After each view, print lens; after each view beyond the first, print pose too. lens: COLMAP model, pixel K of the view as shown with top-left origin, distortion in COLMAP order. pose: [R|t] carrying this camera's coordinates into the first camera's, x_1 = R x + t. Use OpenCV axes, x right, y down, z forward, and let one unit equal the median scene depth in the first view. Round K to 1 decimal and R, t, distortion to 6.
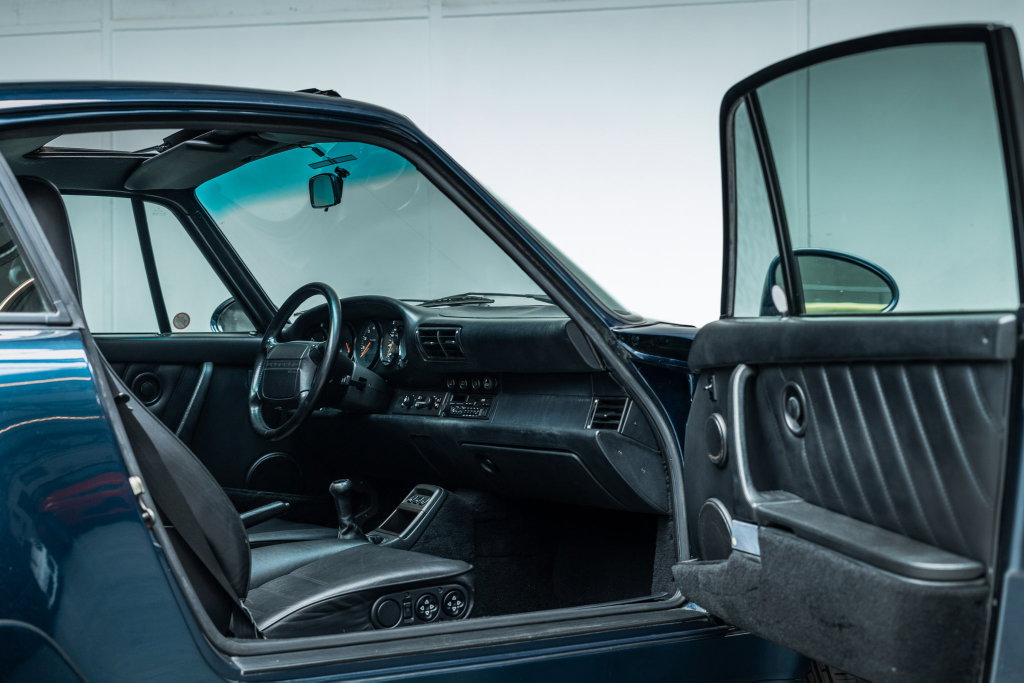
lens RADIAL K [[1546.0, 0, 512.0], [0, 1546.0, 341.5], [0, 0, 1]] dist [0.014544, -0.033514]
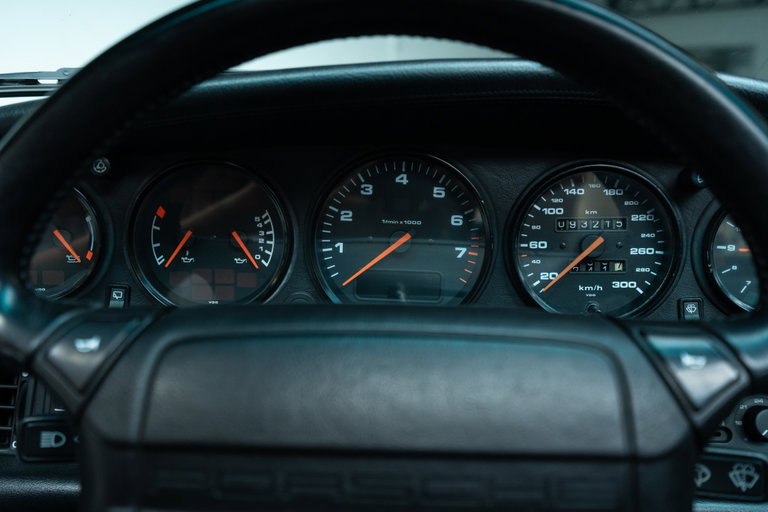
lens RADIAL K [[672.2, 0, 384.0], [0, 672.2, 256.0], [0, 0, 1]] dist [0.012853, 0.000591]
pose [[0.578677, -0.170887, 0.797453, -0.202141], [-0.022245, 0.974130, 0.224889, -0.023756], [-0.815254, -0.147877, 0.559905, 0.985110]]
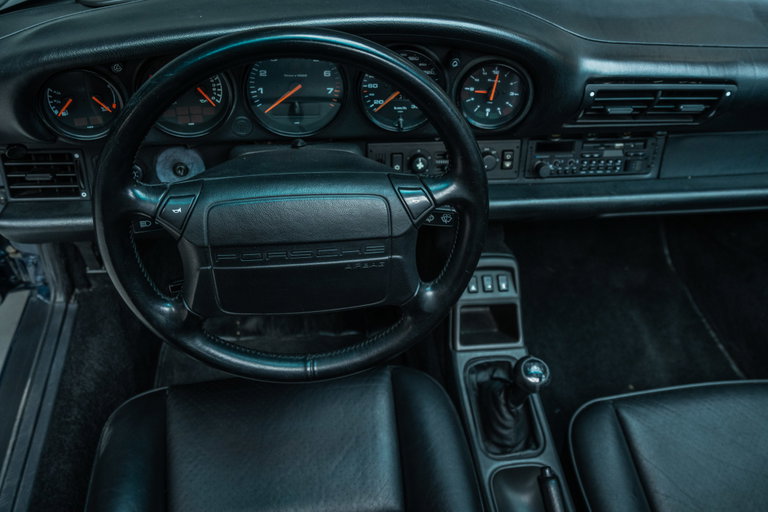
lens RADIAL K [[620.2, 0, 380.9], [0, 620.2, 259.4], [0, 0, 1]] dist [0.013650, 0.007986]
pose [[0.436878, -0.644245, 0.627762, -0.253943], [-0.073044, 0.670172, 0.738602, -0.116149], [-0.896550, -0.368534, 0.245726, 0.956182]]
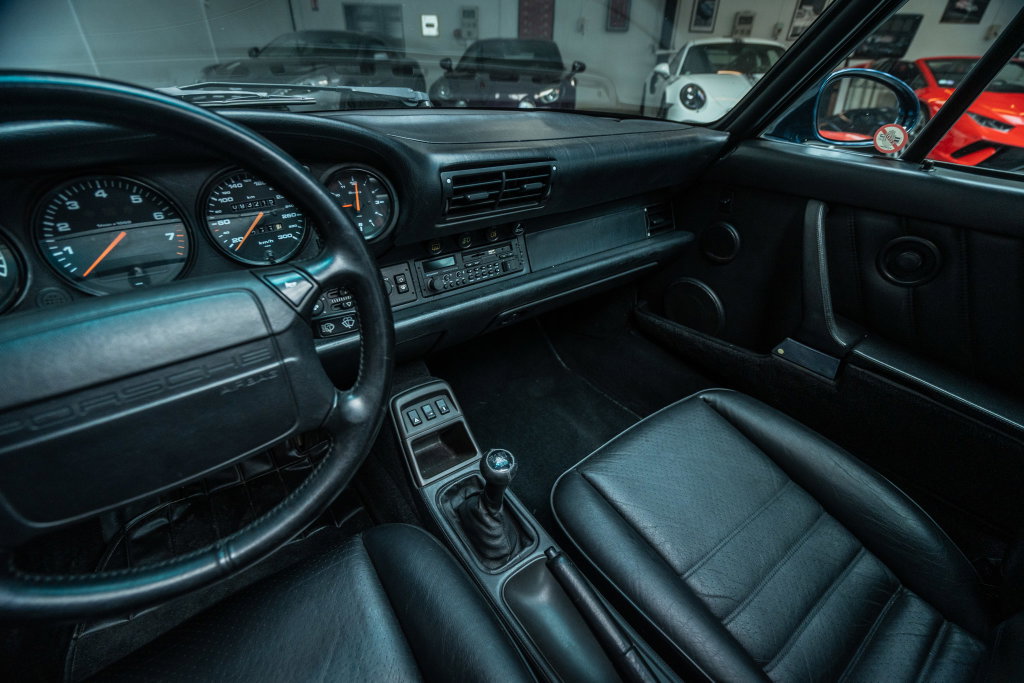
lens RADIAL K [[461.6, 0, 512.3], [0, 461.6, 343.0], [0, 0, 1]] dist [-0.001371, 0.000934]
pose [[-0.049540, -0.529741, 0.846711, -0.229402], [-0.027791, 0.848155, 0.529019, -0.044649], [-0.998385, 0.002677, -0.056740, 0.951103]]
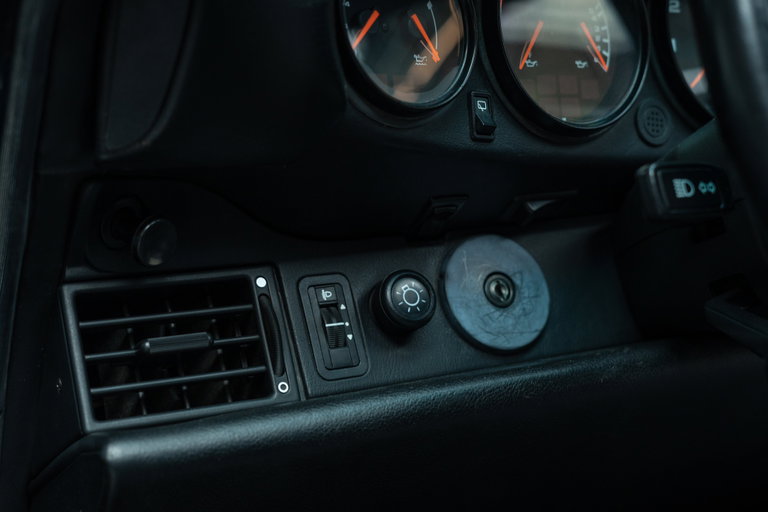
lens RADIAL K [[1211.0, 0, 384.0], [0, 1211.0, 256.0], [0, 0, 1]] dist [0.013464, -0.008073]
pose [[0.086816, -0.099926, 0.991200, -0.298758], [0.044525, 0.994352, 0.096344, 0.016905], [-0.995229, 0.035769, 0.090775, 1.094866]]
